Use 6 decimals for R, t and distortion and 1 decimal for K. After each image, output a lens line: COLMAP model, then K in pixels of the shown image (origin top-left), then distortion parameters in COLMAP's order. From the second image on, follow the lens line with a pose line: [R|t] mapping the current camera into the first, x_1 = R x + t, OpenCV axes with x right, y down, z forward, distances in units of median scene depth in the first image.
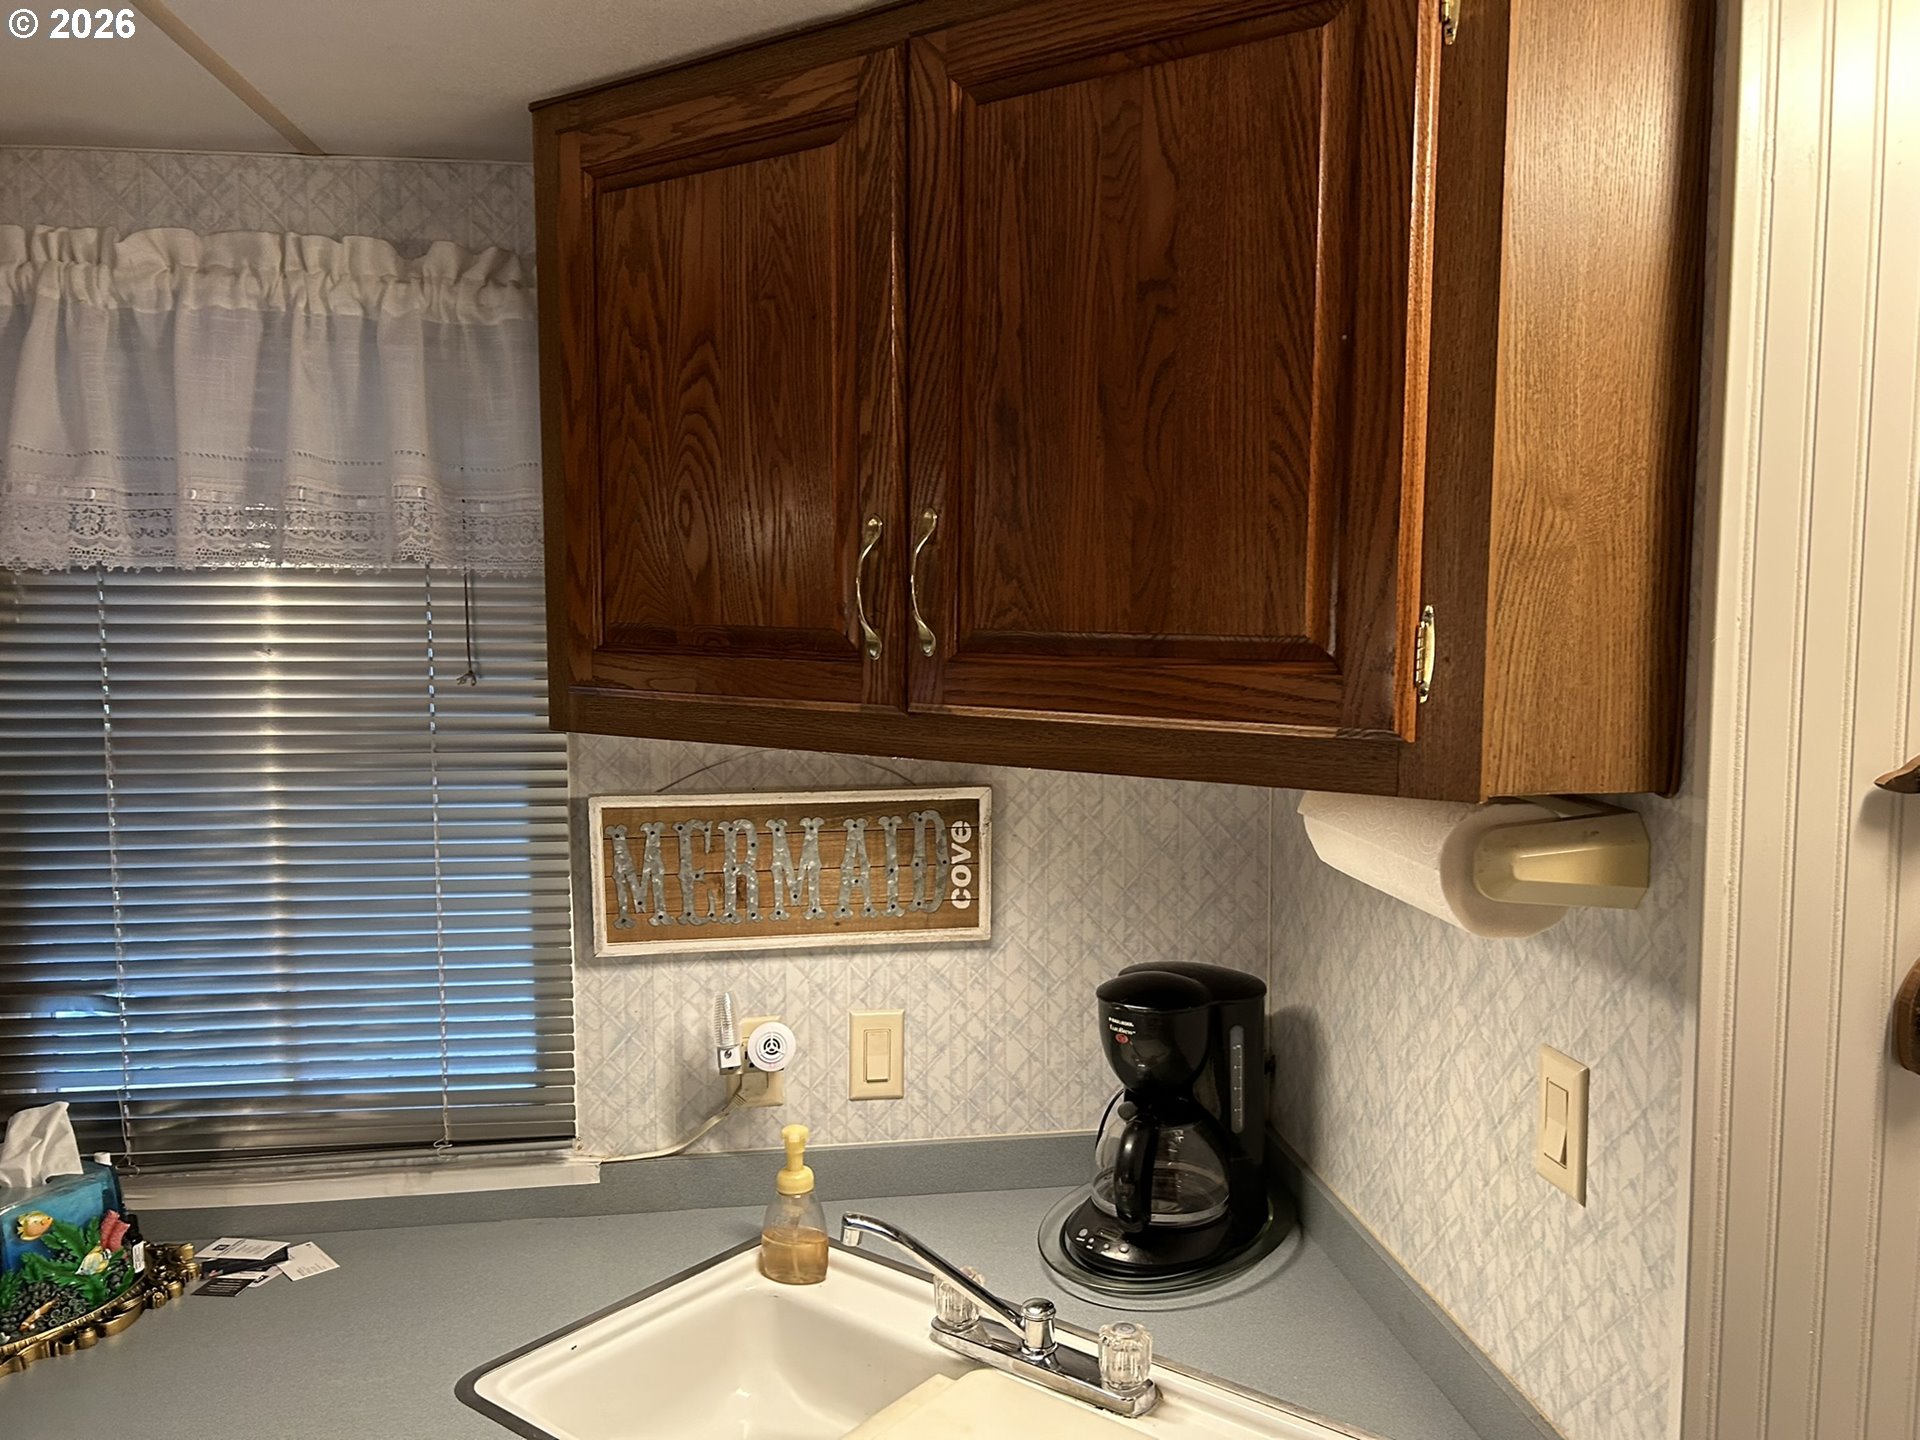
lens RADIAL K [[1443.4, 0, 981.2], [0, 1443.4, 717.9], [0, 0, 1]] dist [0.054002, -0.066607]
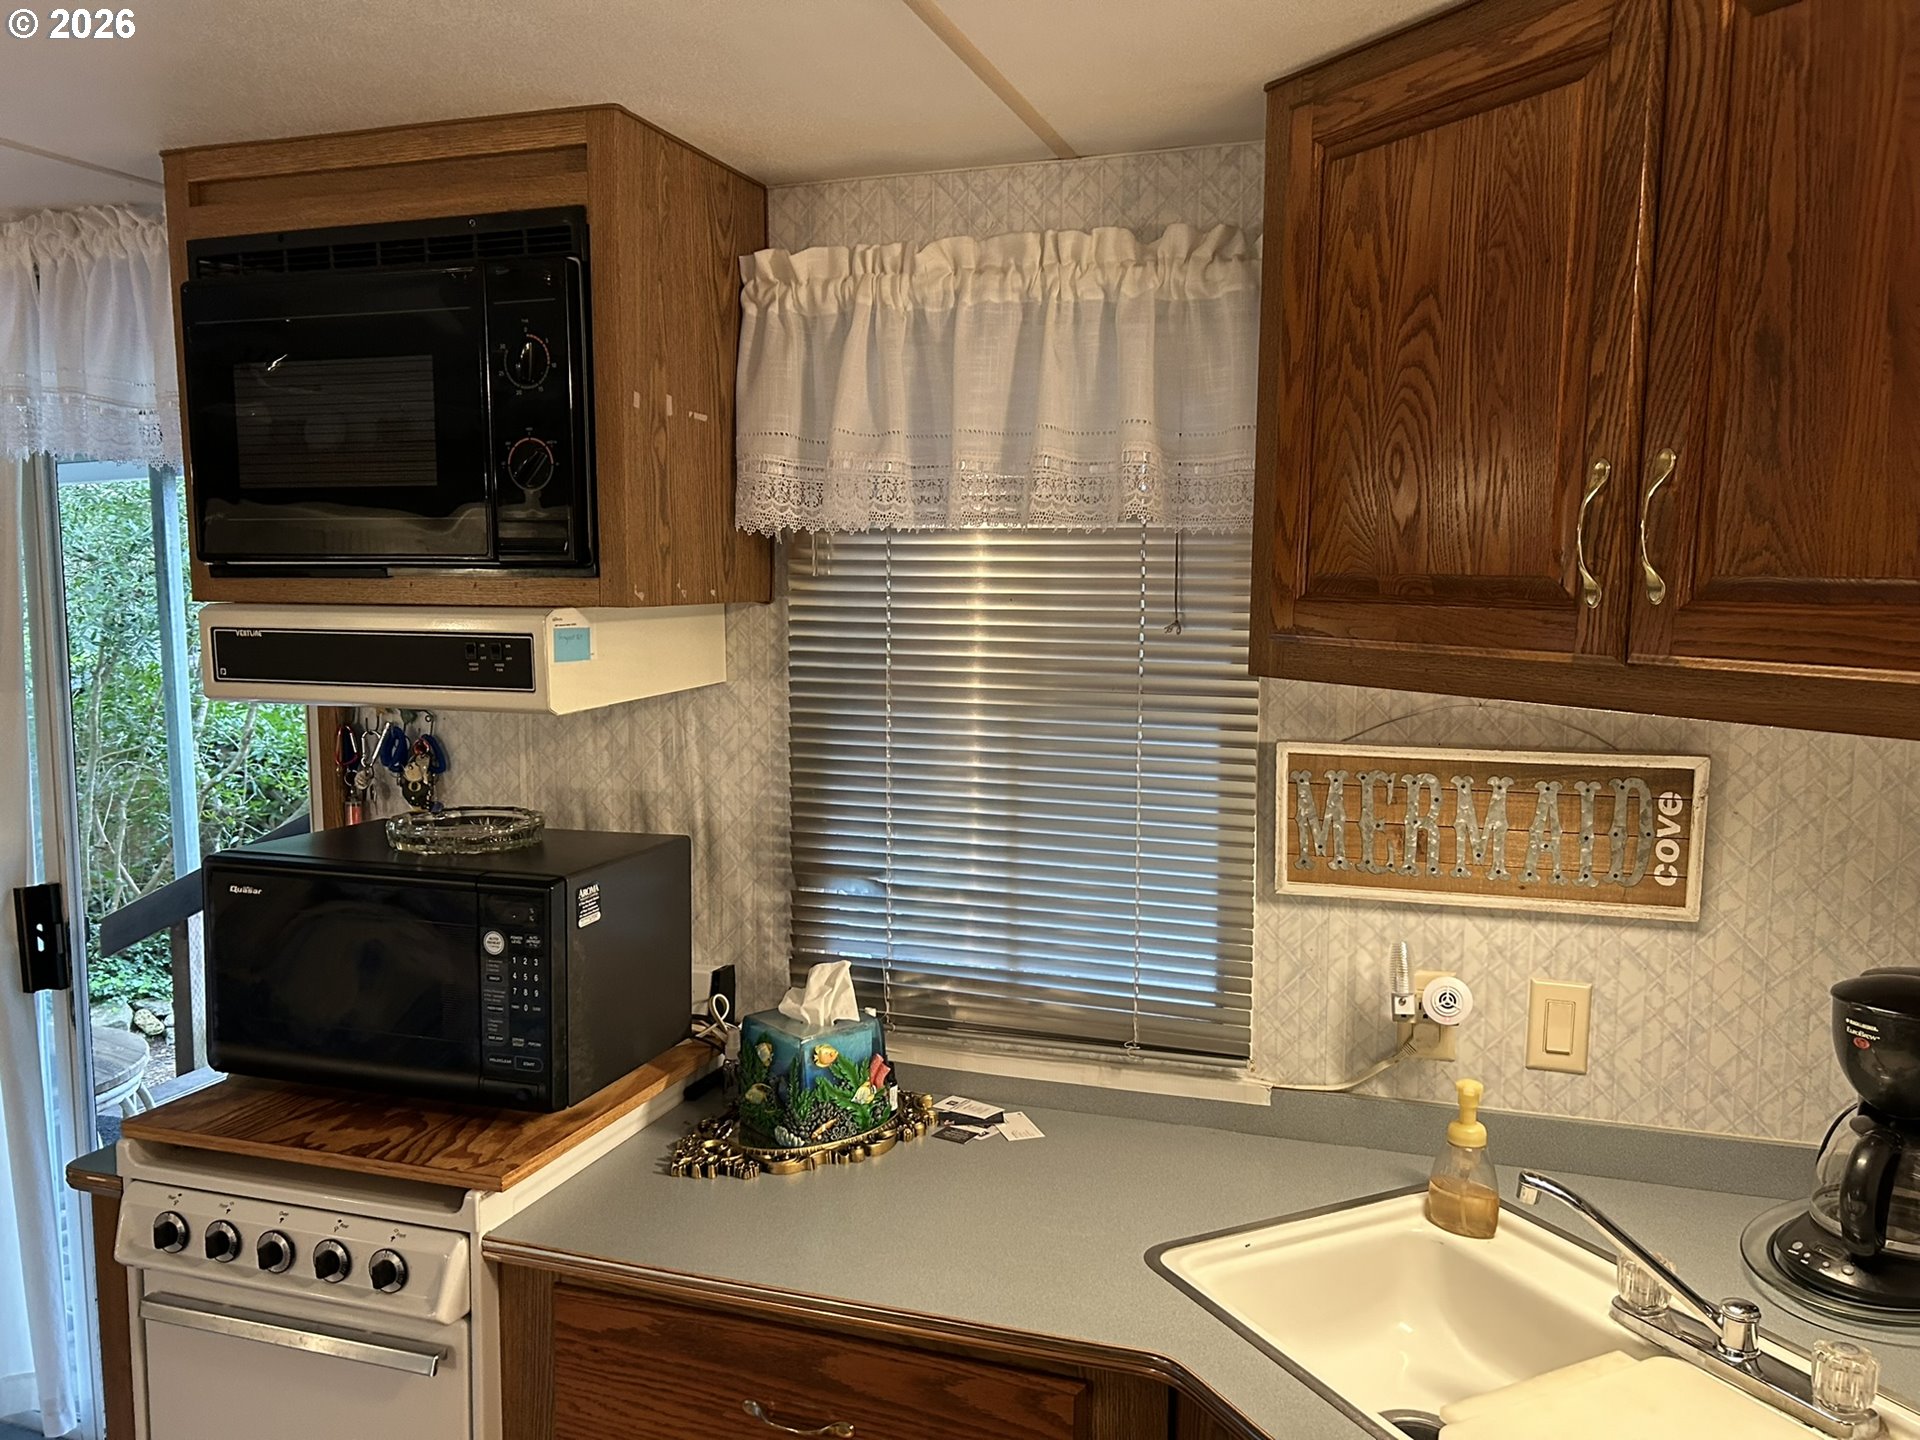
lens RADIAL K [[1457.7, 0, 951.1], [0, 1457.7, 733.0], [0, 0, 1]] dist [0.058168, -0.062566]
pose [[0.896731, 0.054041, -0.439264, -0.018417], [-0.042381, 0.998441, 0.036317, 0.022545], [0.440542, -0.013950, 0.897623, -0.073382]]
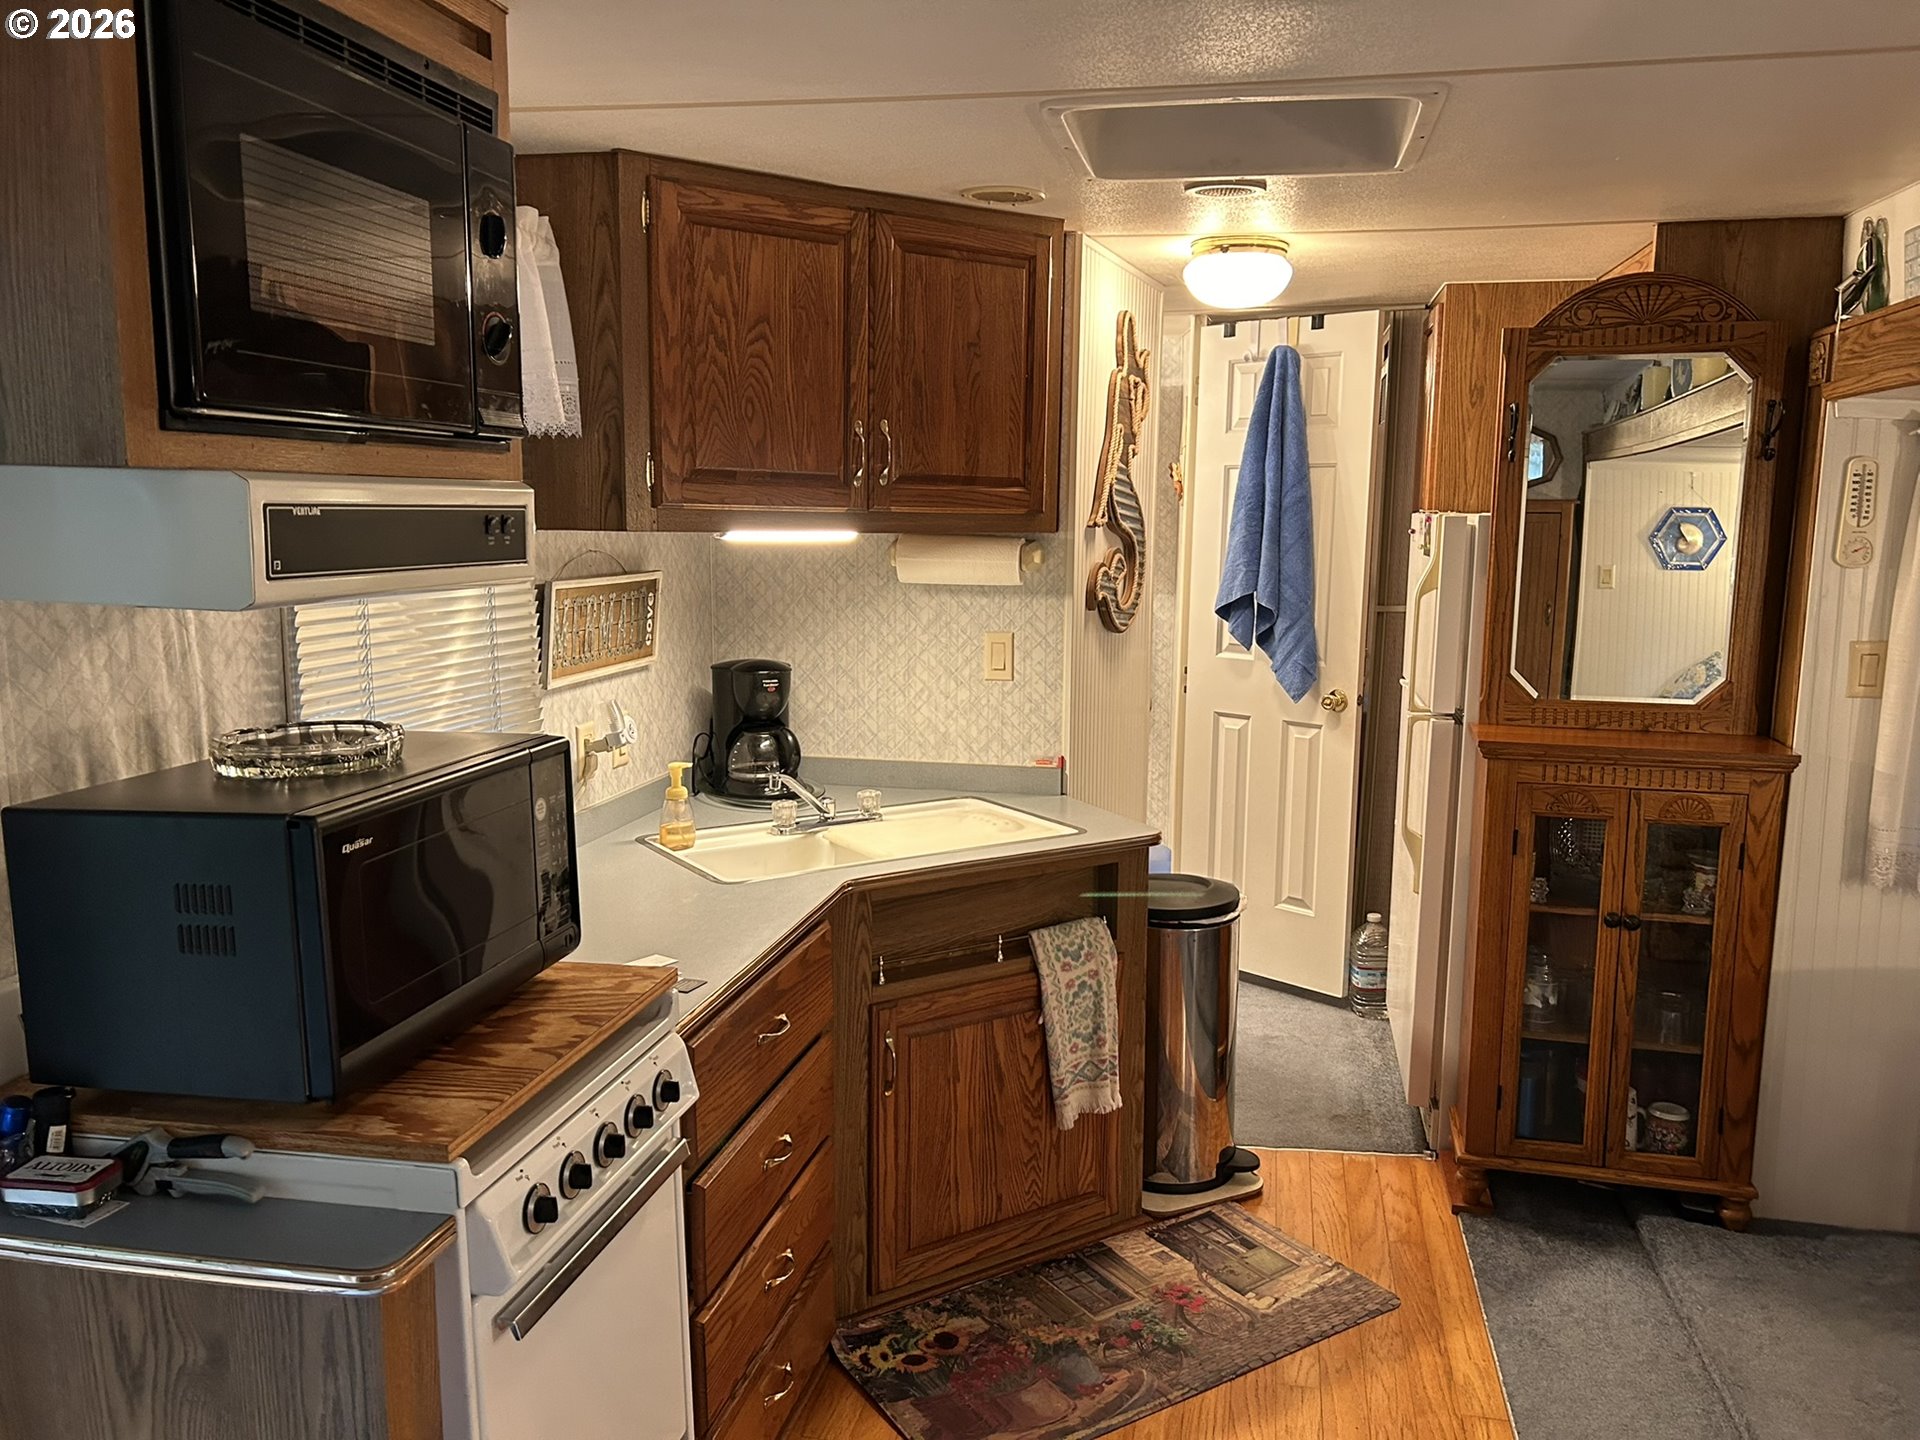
lens RADIAL K [[1467.5, 0, 960.0], [0, 1467.5, 720.0], [0, 0, 1]] dist [0.057834, -0.064127]
pose [[0.340659, -0.128210, 0.931404, -1.851926], [0.069594, 0.991379, 0.111012, 0.064418], [-0.937608, 0.027003, 0.346645, 0.071719]]
